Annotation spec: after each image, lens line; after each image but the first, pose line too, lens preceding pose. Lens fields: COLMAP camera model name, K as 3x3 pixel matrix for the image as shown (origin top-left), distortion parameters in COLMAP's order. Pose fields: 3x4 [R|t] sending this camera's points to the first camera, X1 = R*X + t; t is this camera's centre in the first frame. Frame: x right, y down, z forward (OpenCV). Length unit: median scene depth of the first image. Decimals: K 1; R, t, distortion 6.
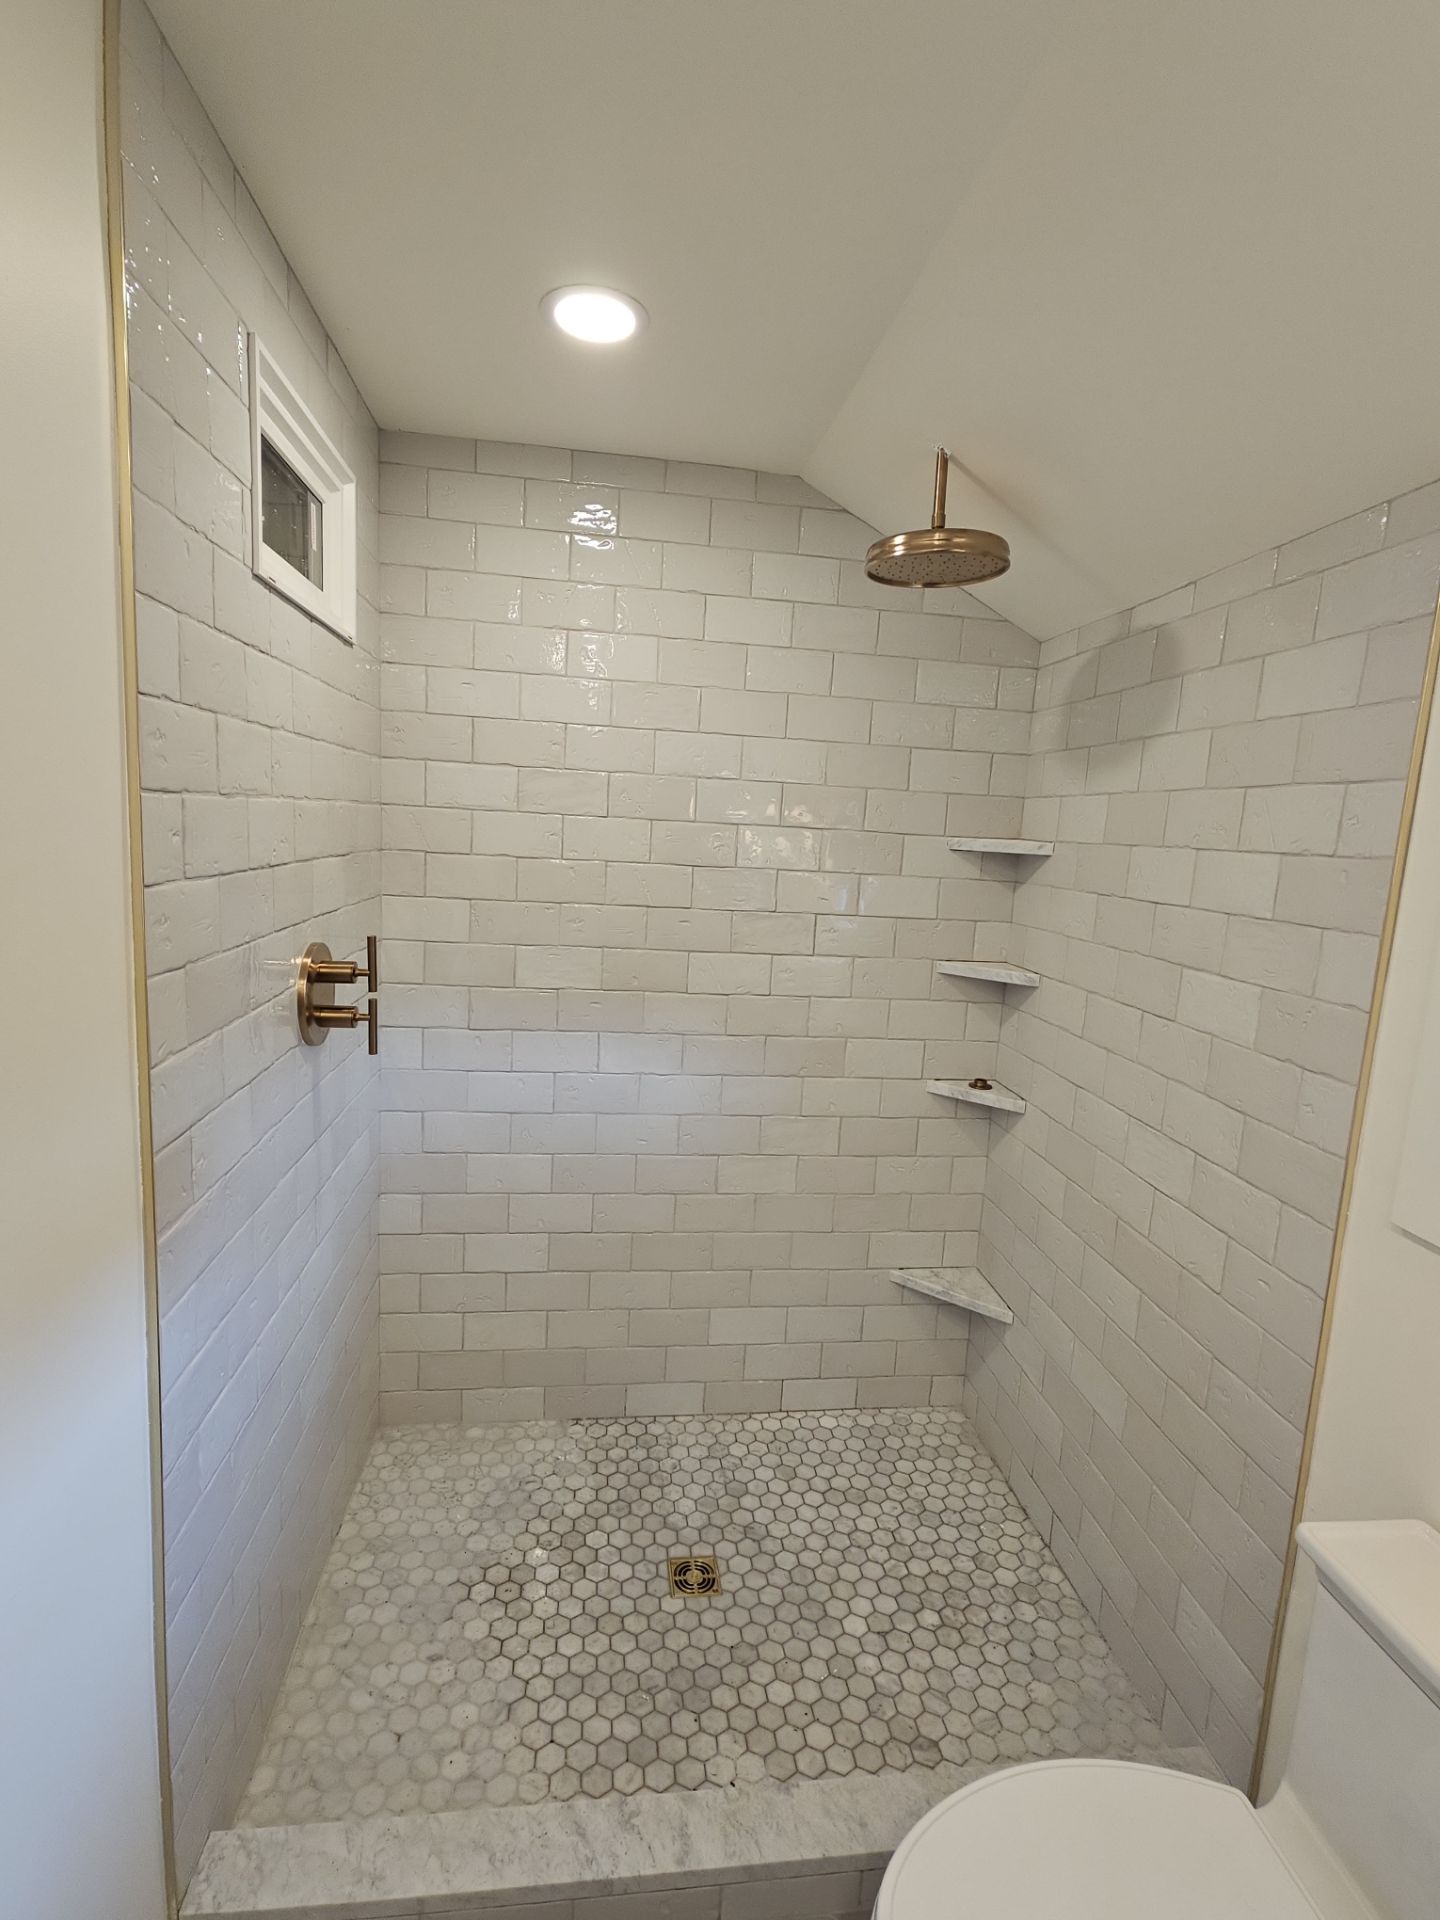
lens RADIAL K [[921.9, 0, 720.3], [0, 921.9, 961.9], [0, 0, 1]] dist [-0.003575, 0.000423]
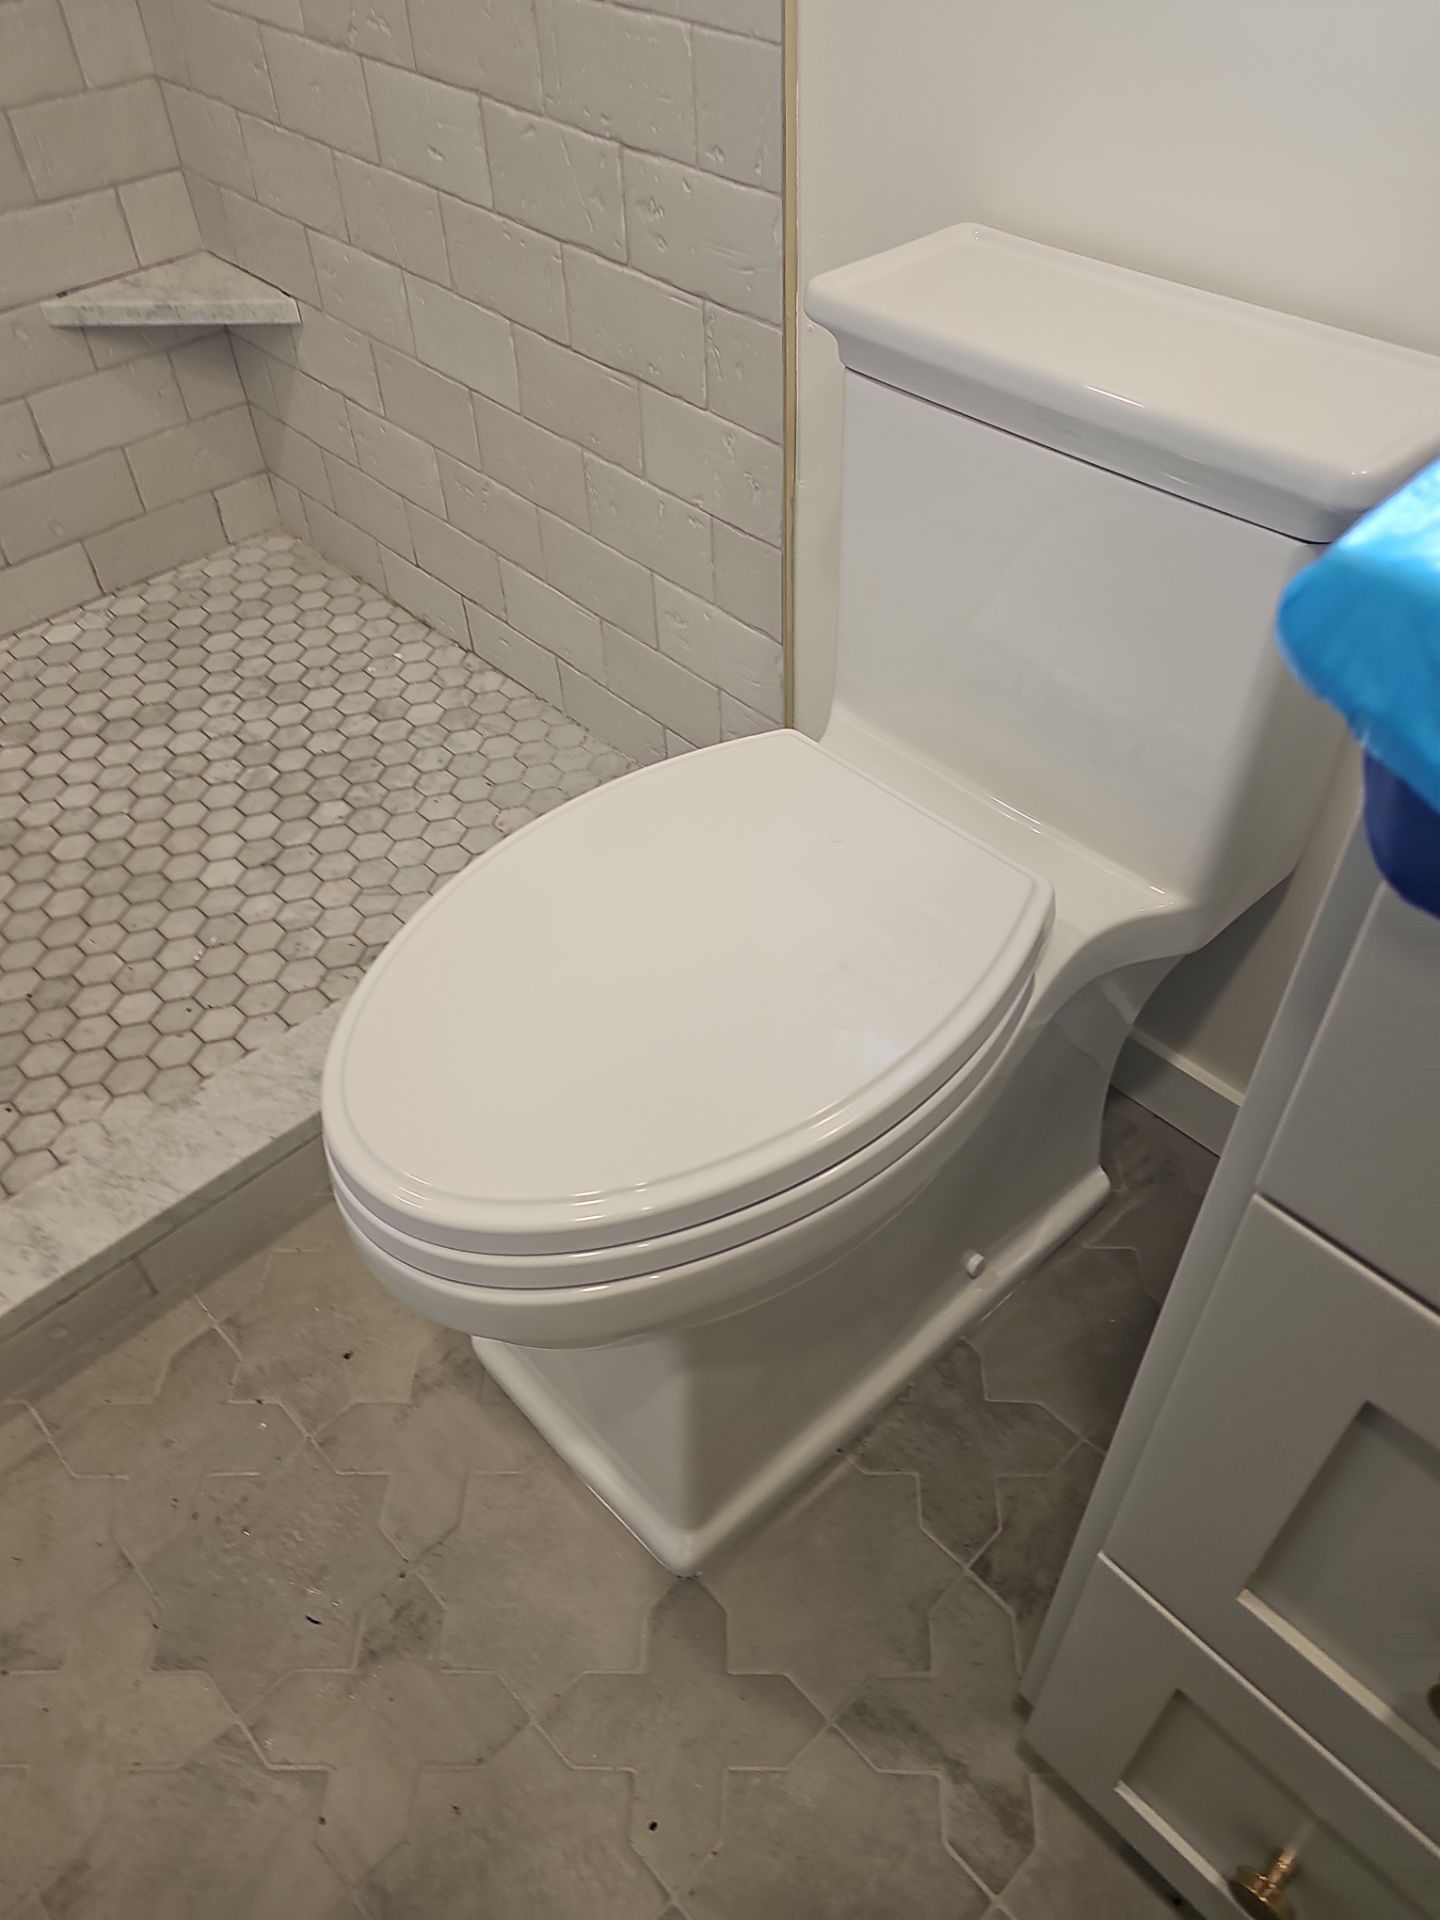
lens RADIAL K [[1402.7, 0, 739.2], [0, 1402.7, 952.0], [0, 0, 1]] dist [0.038894, -0.024089]
pose [[0.800061, -0.475120, 0.366282, 0.051206], [0.152186, 0.751319, 0.642152, 0.204211], [-0.580294, -0.458018, 0.673408, 0.147529]]
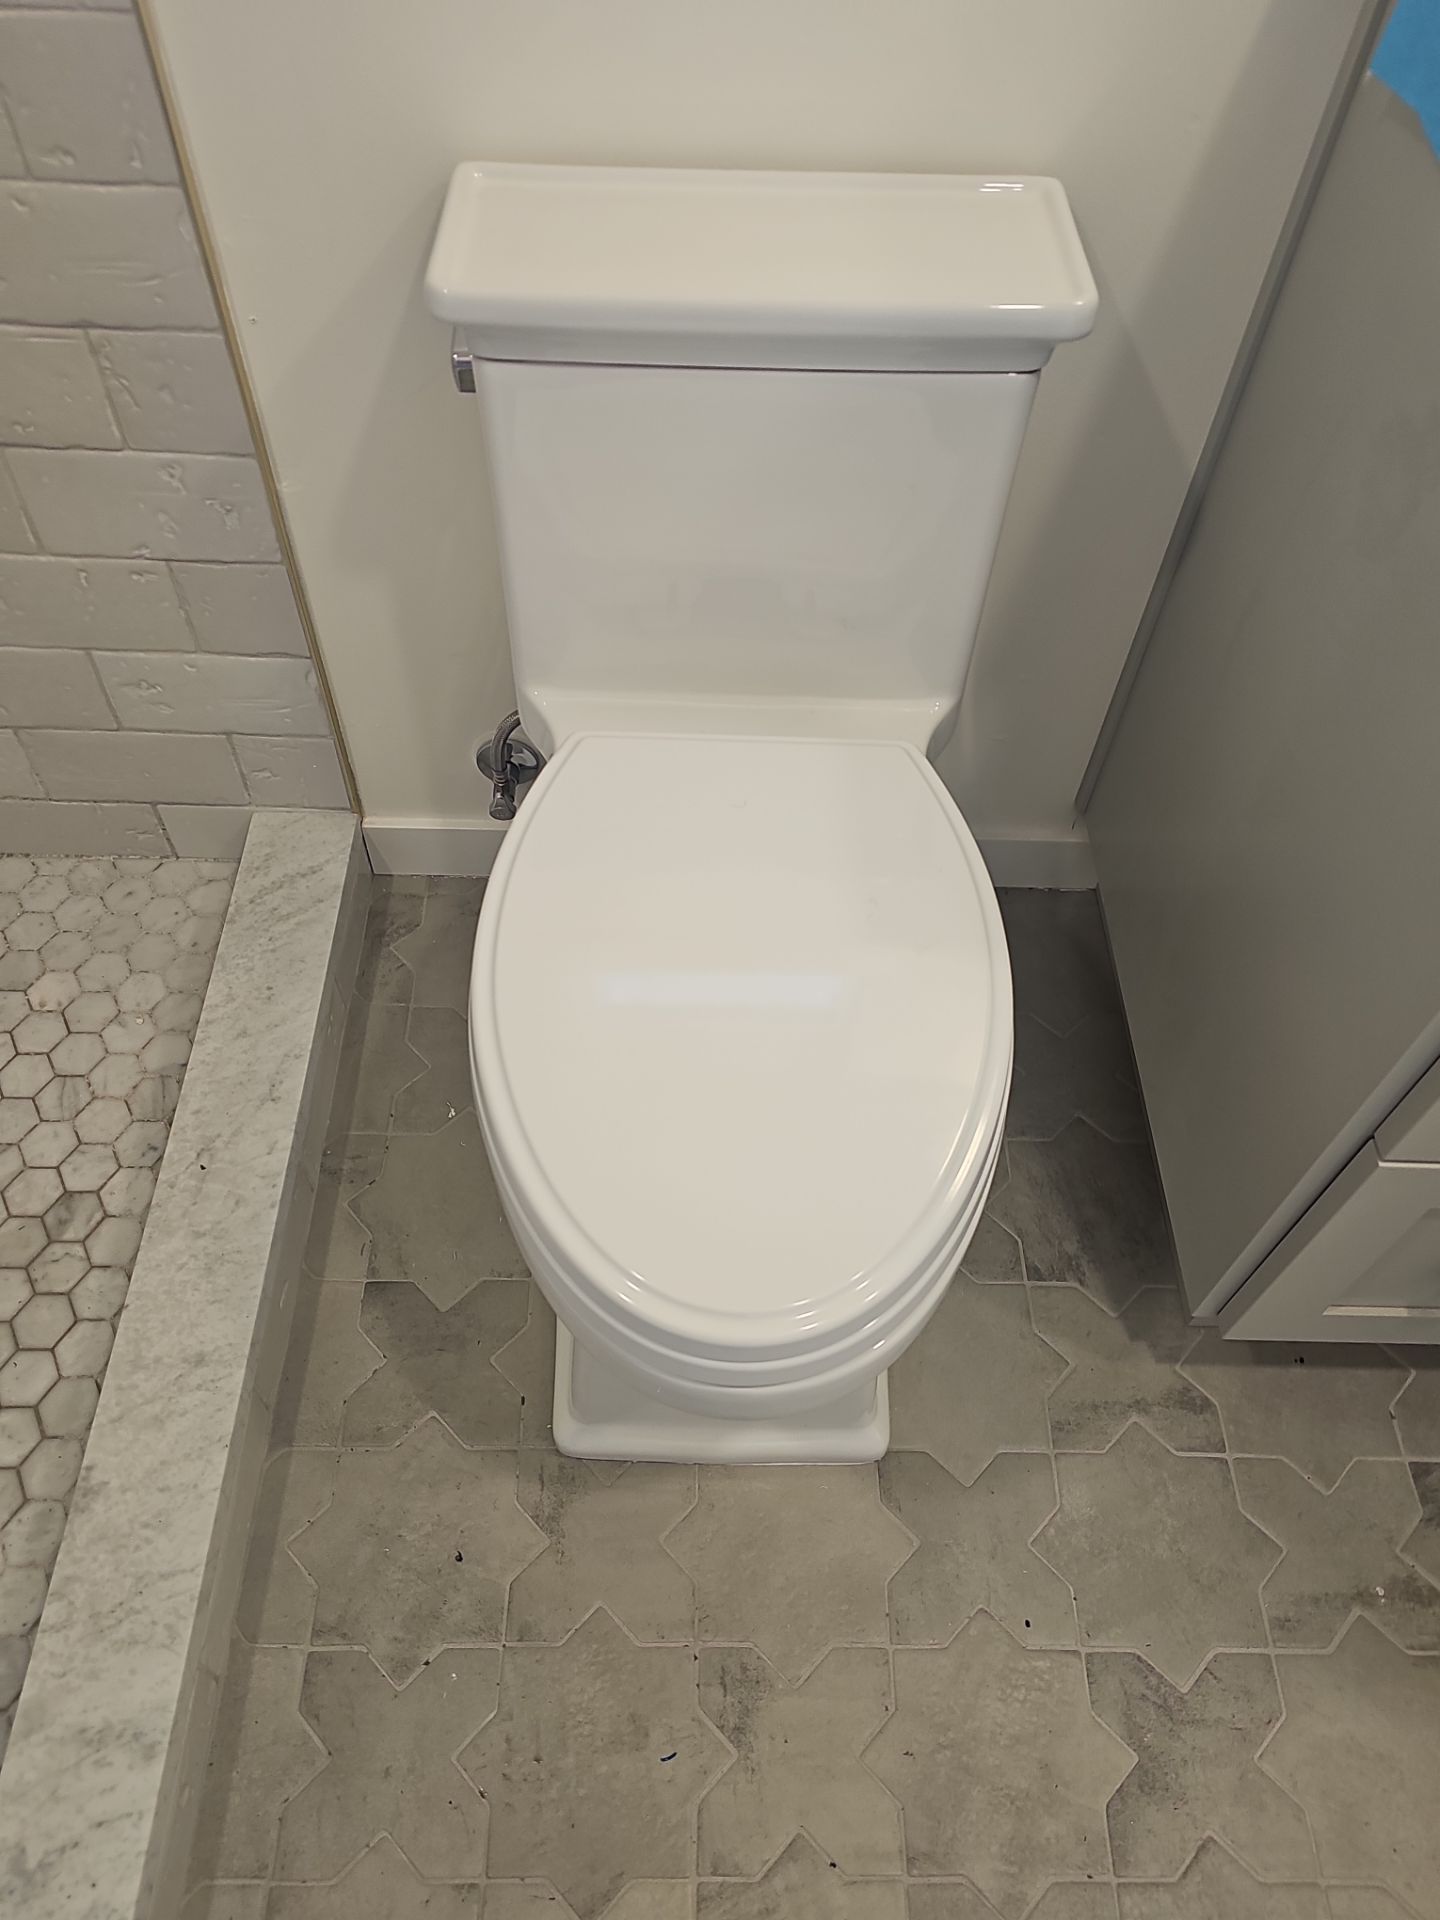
lens RADIAL K [[1402.7, 0, 721.5], [0, 1402.7, 962.7], [0, 0, 1]] dist [0.038894, -0.024089]
pose [[0.135210, -0.828663, 0.543172, -0.043080], [0.127325, 0.558192, 0.819884, 0.115089], [-0.982602, -0.041697, 0.180982, 0.390999]]
